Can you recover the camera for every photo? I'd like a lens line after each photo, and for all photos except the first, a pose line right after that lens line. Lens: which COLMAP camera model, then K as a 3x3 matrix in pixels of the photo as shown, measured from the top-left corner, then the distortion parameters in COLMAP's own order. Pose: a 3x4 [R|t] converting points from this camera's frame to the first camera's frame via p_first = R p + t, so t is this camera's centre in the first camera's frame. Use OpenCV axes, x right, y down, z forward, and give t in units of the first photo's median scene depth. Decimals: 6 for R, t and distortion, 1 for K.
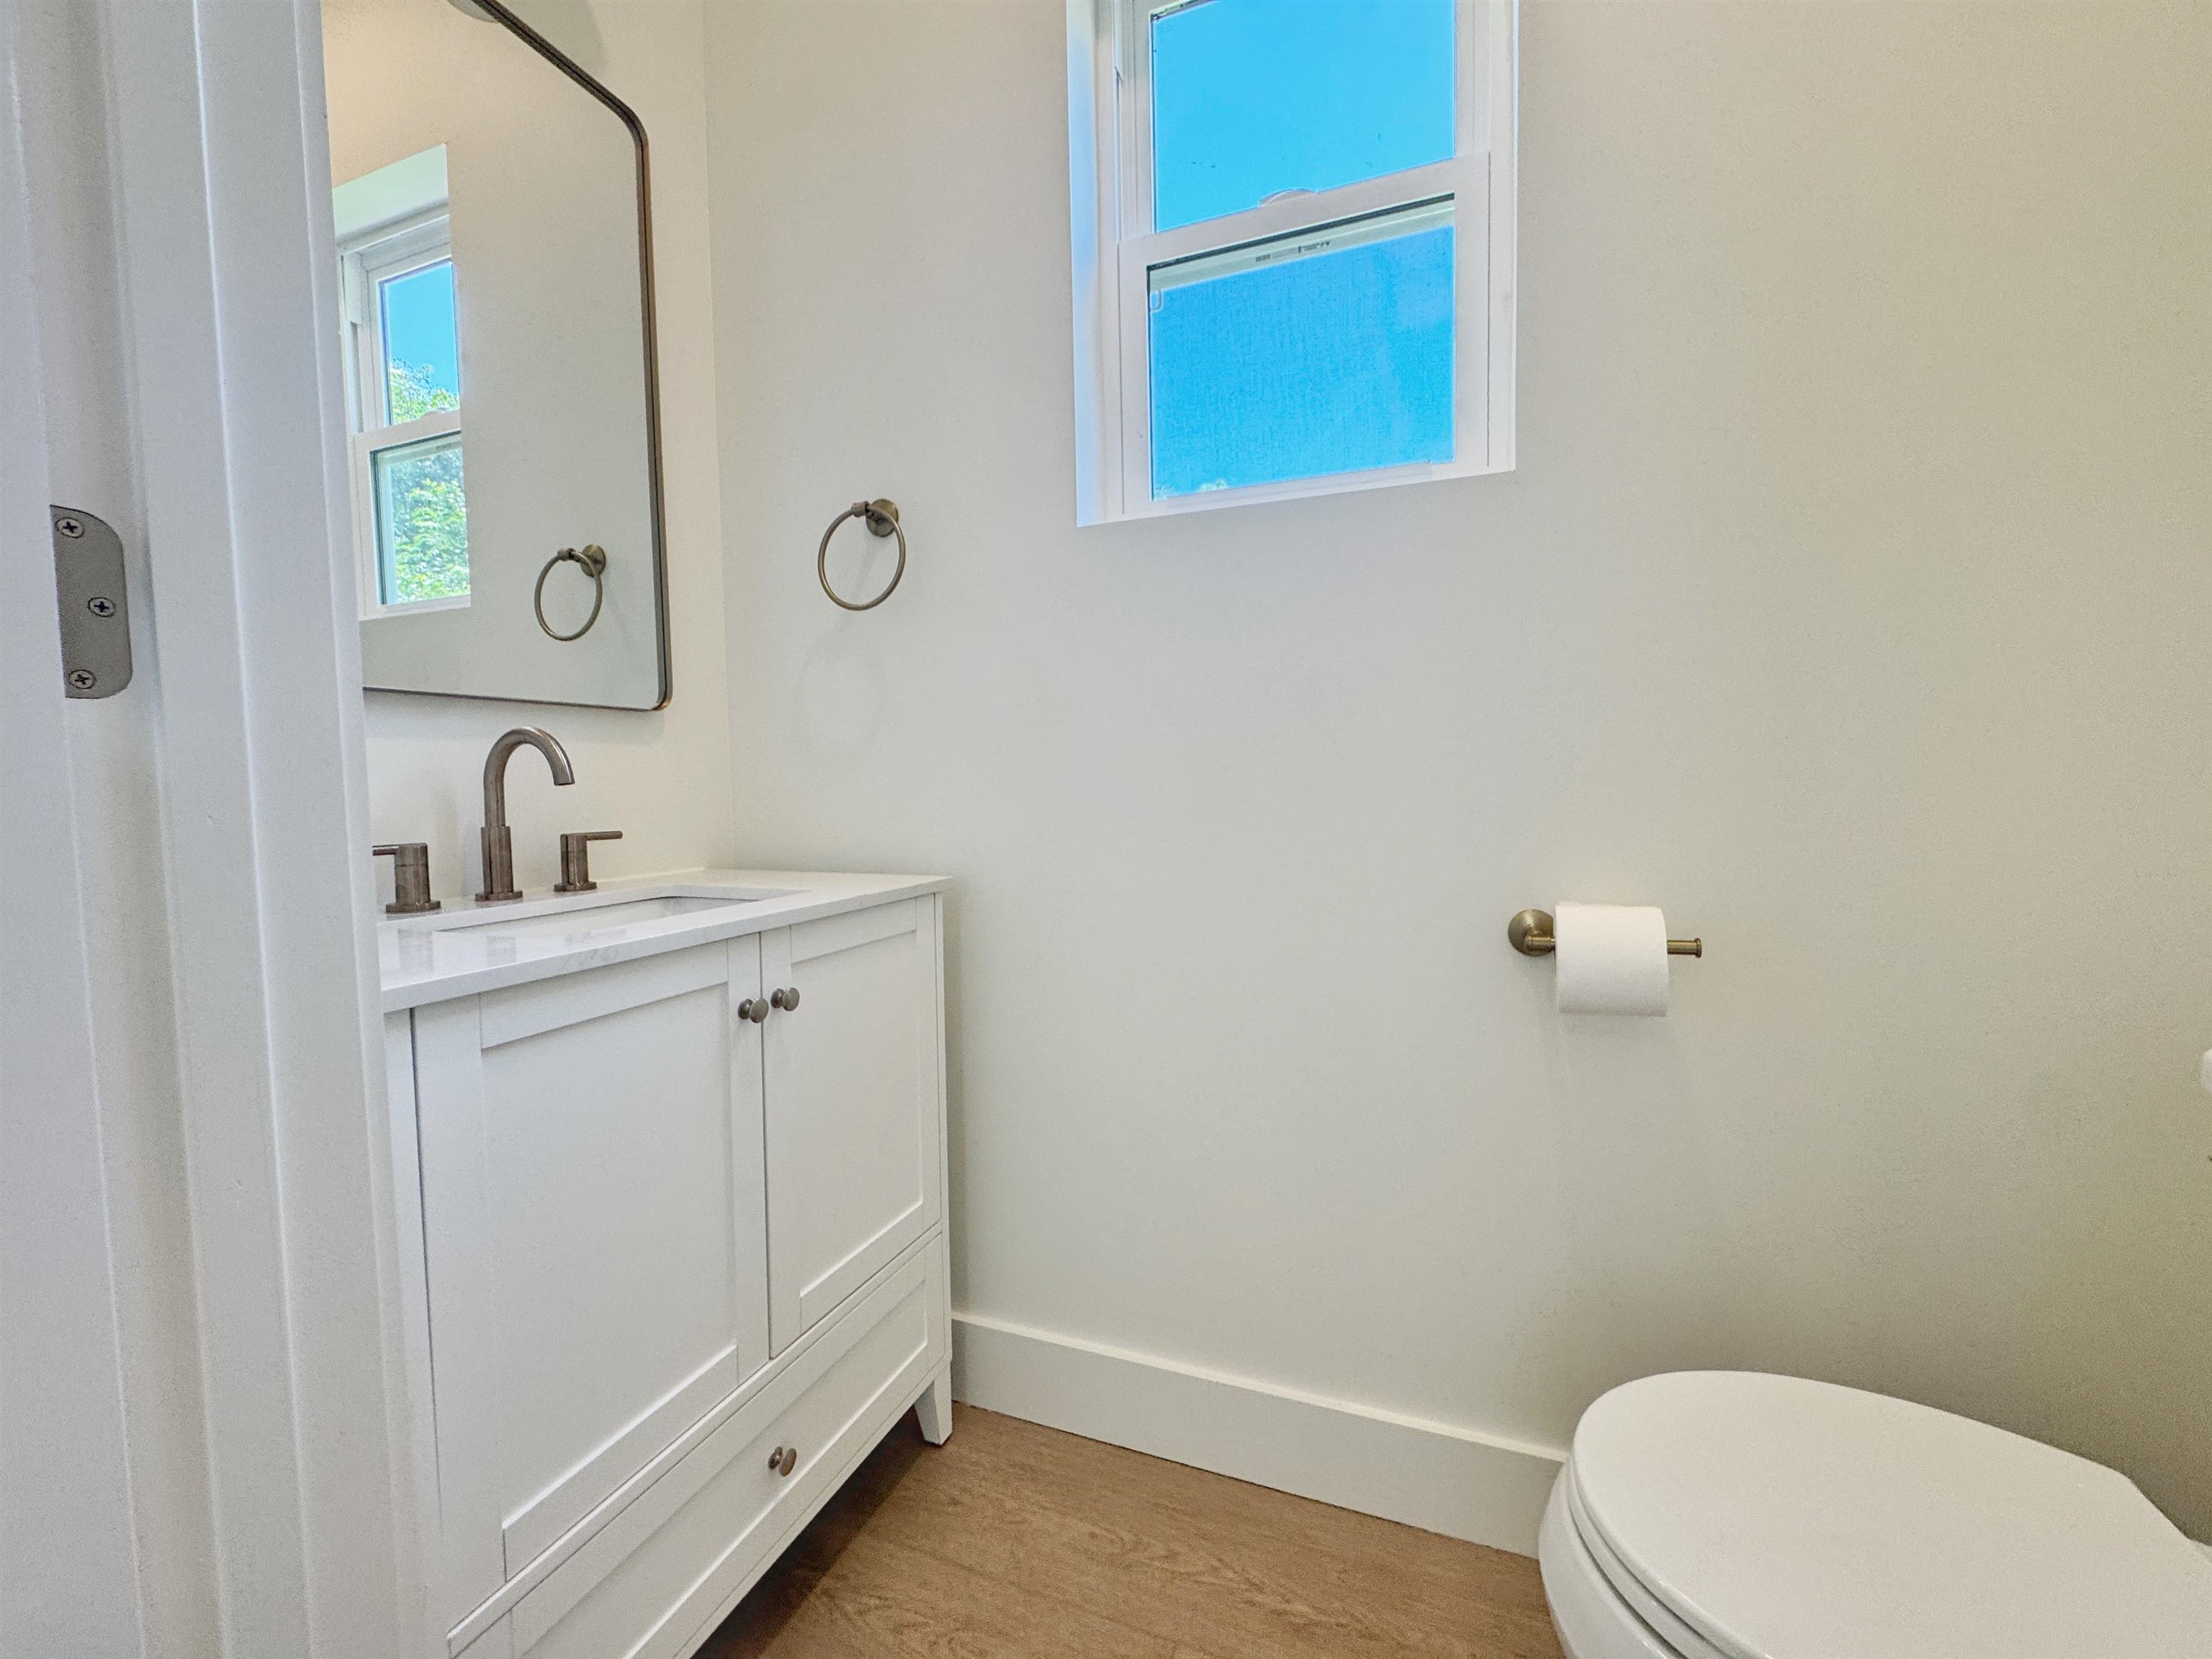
lens RADIAL K [[888.0, 0, 1106.0], [0, 888.0, 829.5], [0, 0, 1]] dist [-0.001195, 0.000010]
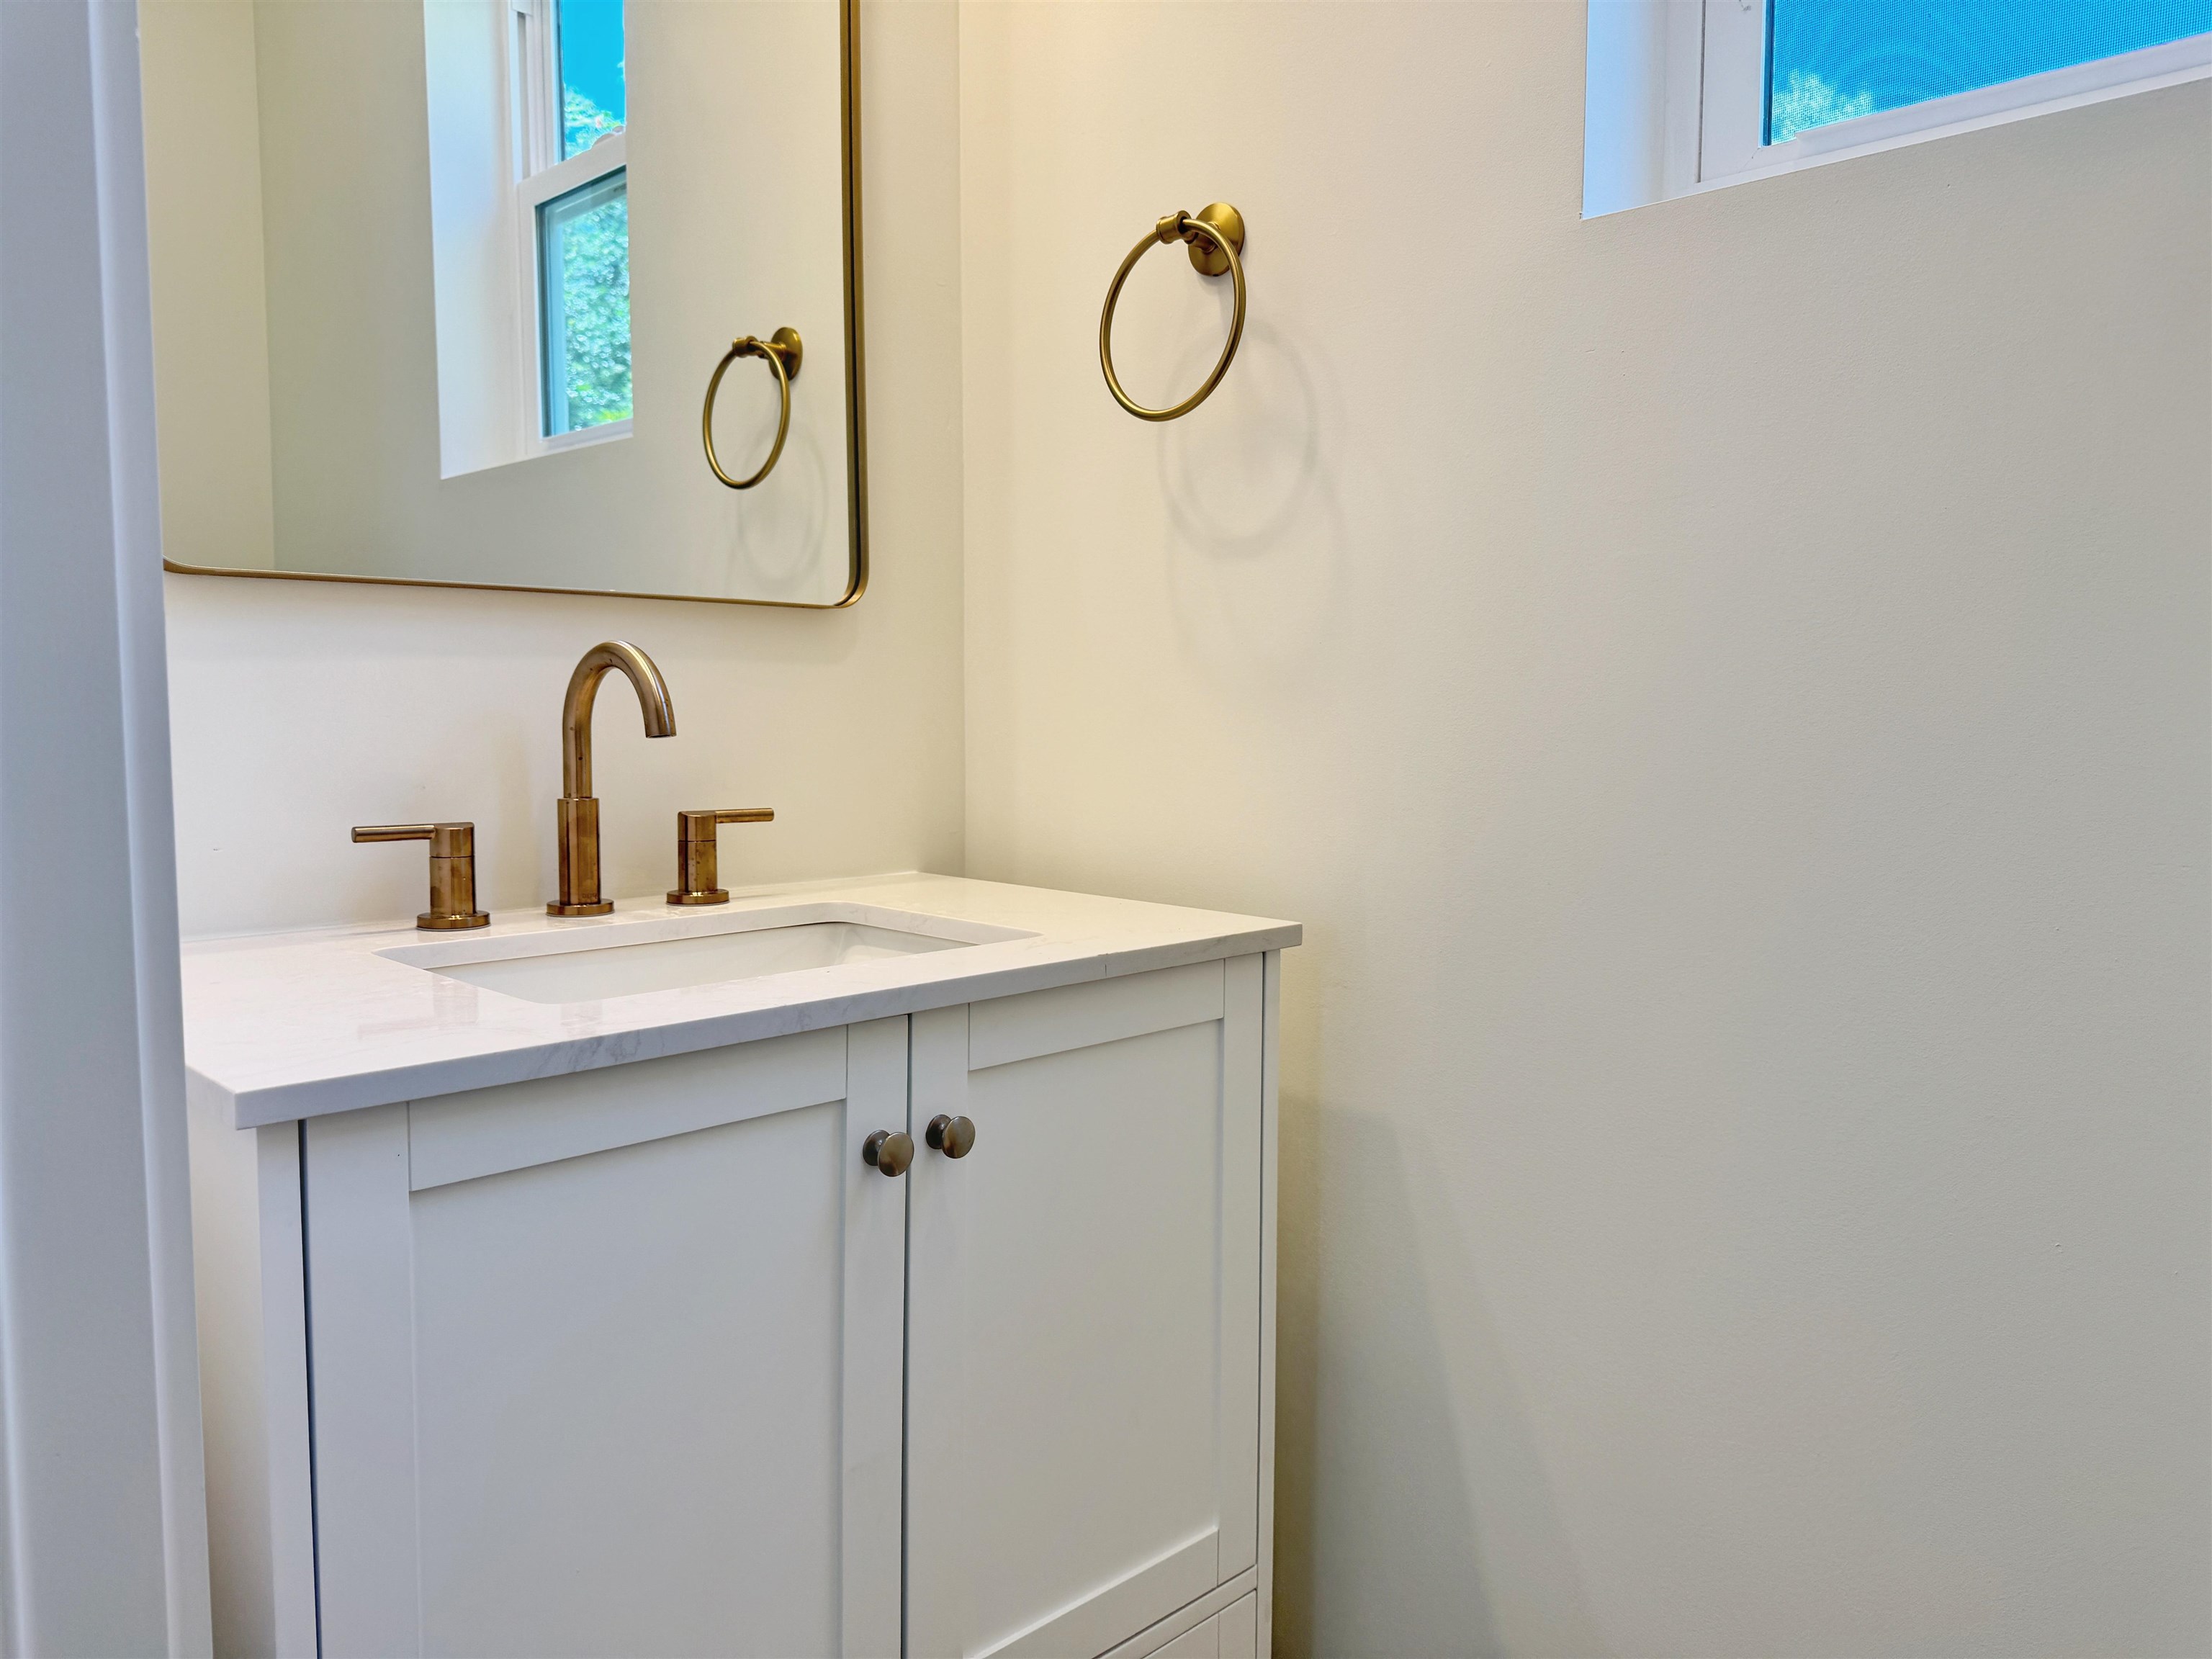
lens RADIAL K [[1574.0, 0, 1071.5], [0, 1574.0, 827.9], [0, 0, 1]] dist [0.122163, -0.184364]
pose [[0.918551, 0.049601, -0.392179, 0.079175], [-0.039563, 0.998651, 0.033641, -0.034162], [0.393318, -0.015385, 0.919274, 0.100053]]
